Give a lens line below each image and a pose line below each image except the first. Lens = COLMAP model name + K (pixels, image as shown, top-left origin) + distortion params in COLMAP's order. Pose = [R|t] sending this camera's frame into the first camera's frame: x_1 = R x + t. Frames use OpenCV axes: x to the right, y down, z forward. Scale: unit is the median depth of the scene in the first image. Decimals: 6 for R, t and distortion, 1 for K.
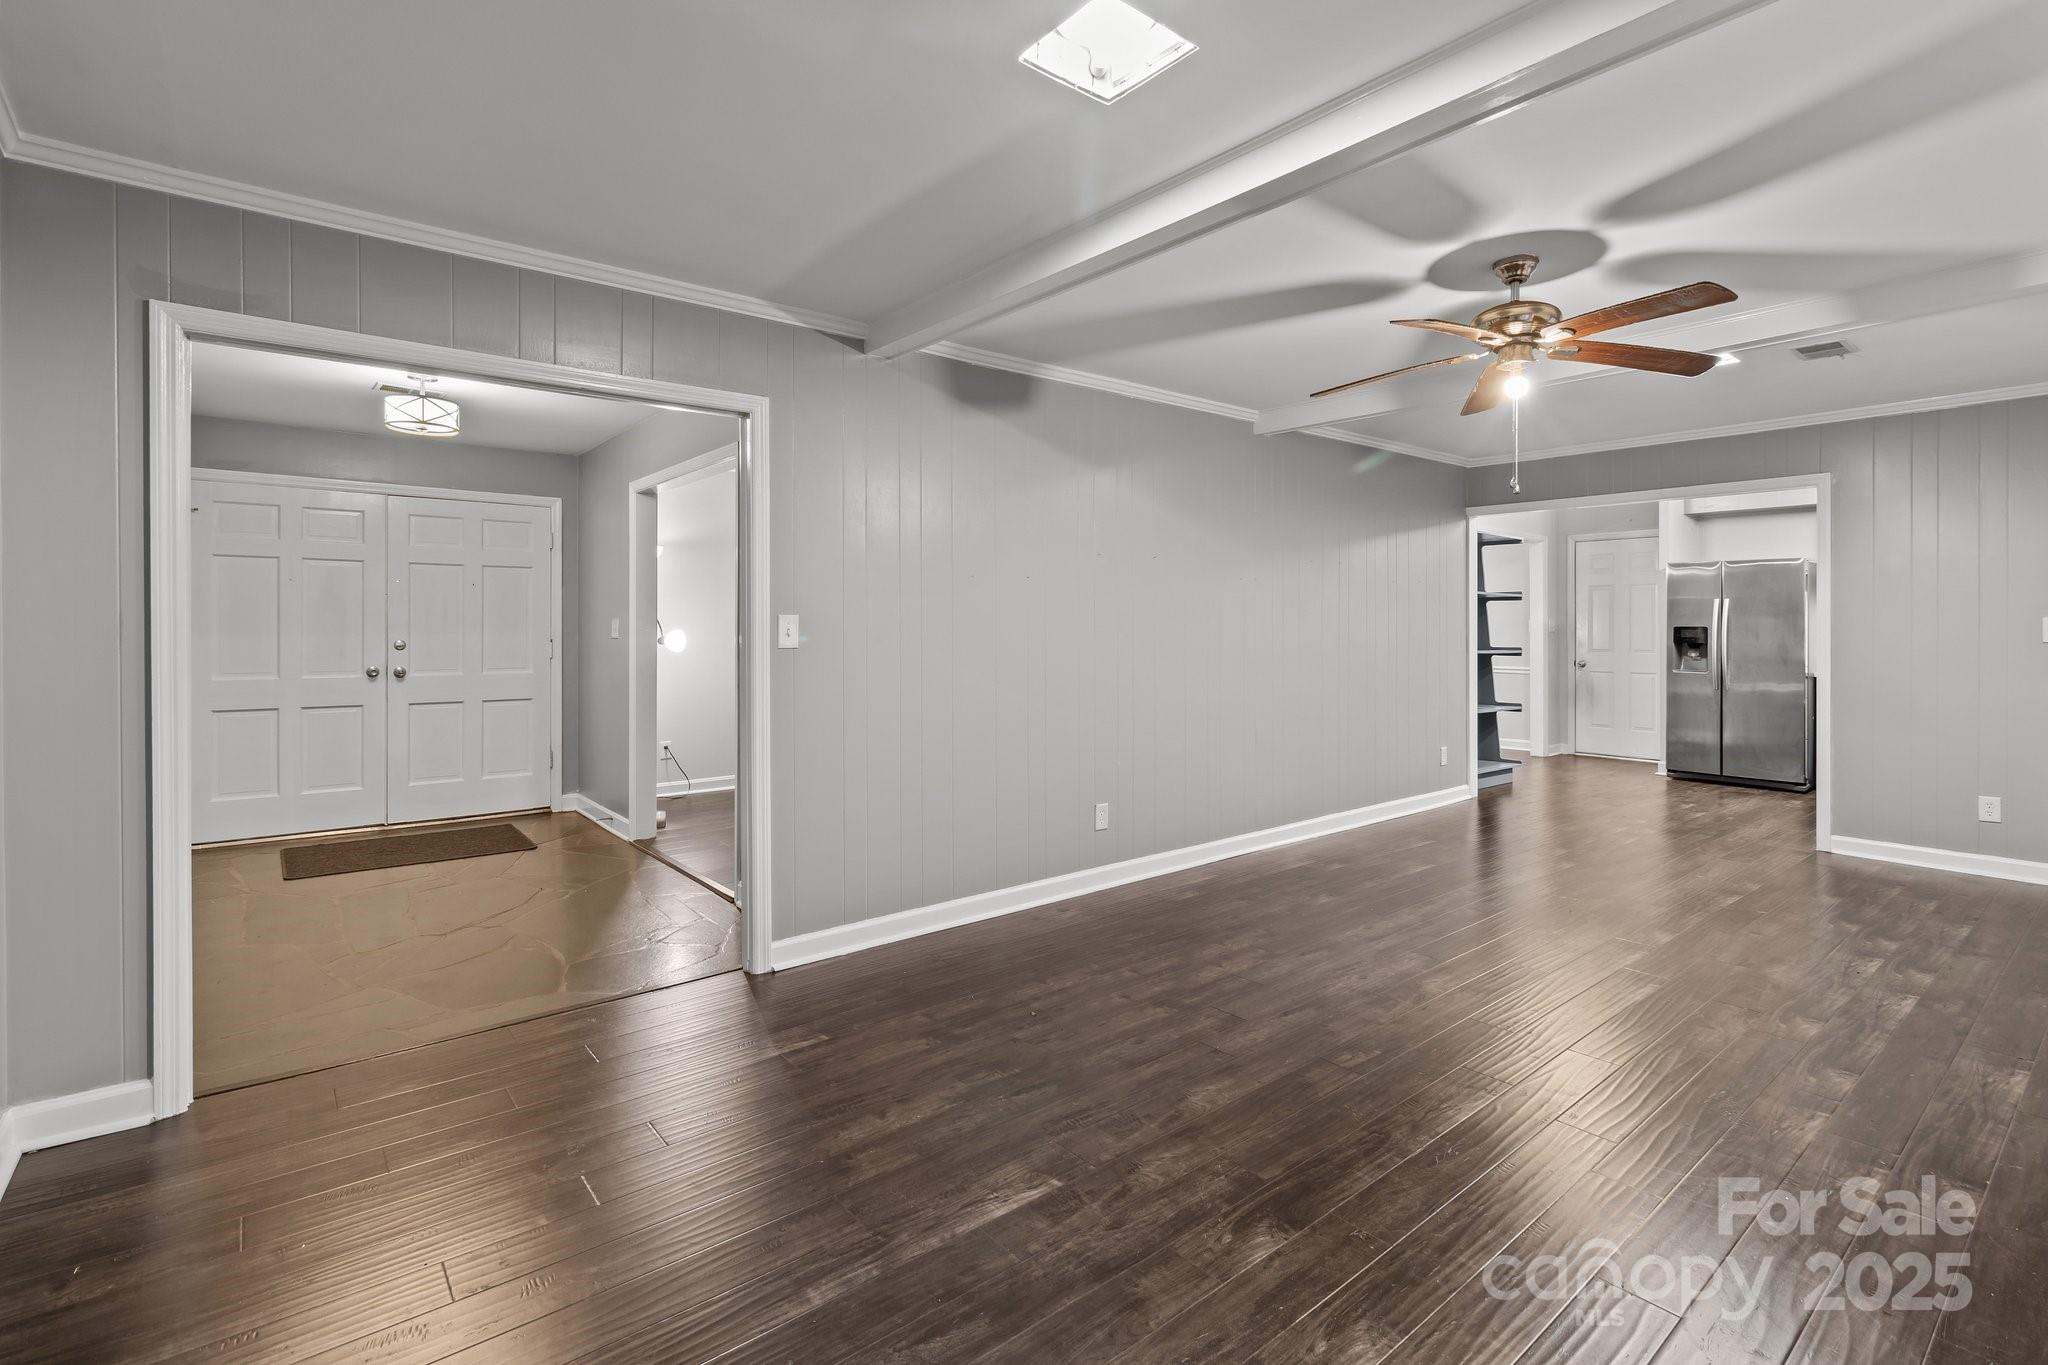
lens RADIAL K [[947.0, 0, 1047.7], [0, 947.0, 635.9], [0, 0, 1]] dist [-0.003557, 0.001636]
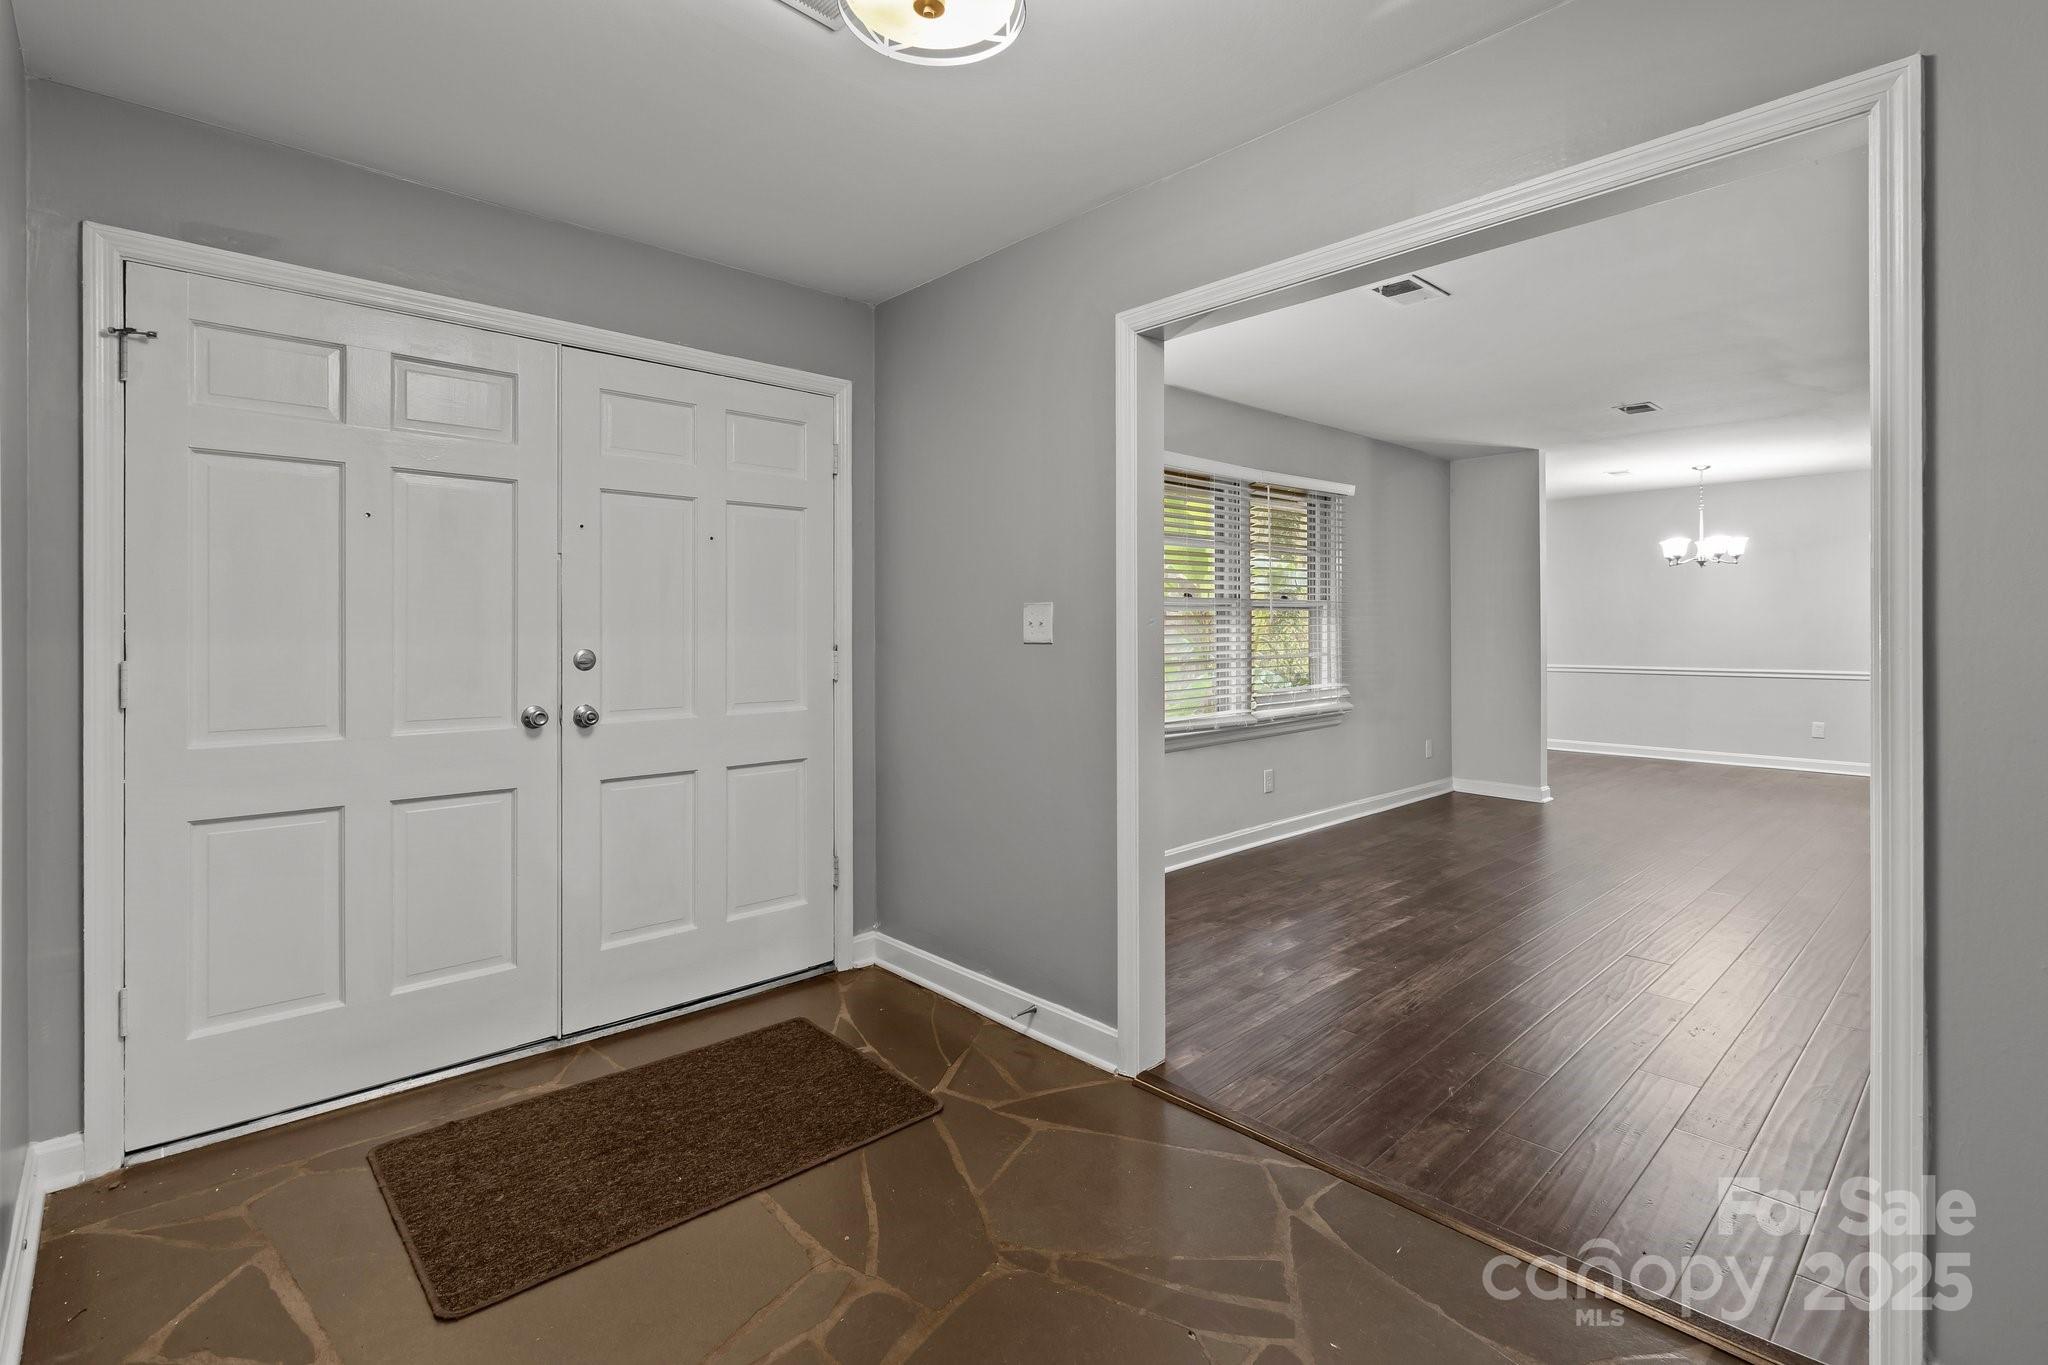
lens RADIAL K [[947.0, 0, 1048.3], [0, 947.0, 633.6], [0, 0, 1]] dist [-0.003557, 0.001636]
pose [[0.997779, -0.003406, 0.066526, -0.481469], [0.003651, 0.999987, -0.003552, -0.000791], [-0.066513, 0.003787, 0.997778, 0.504037]]
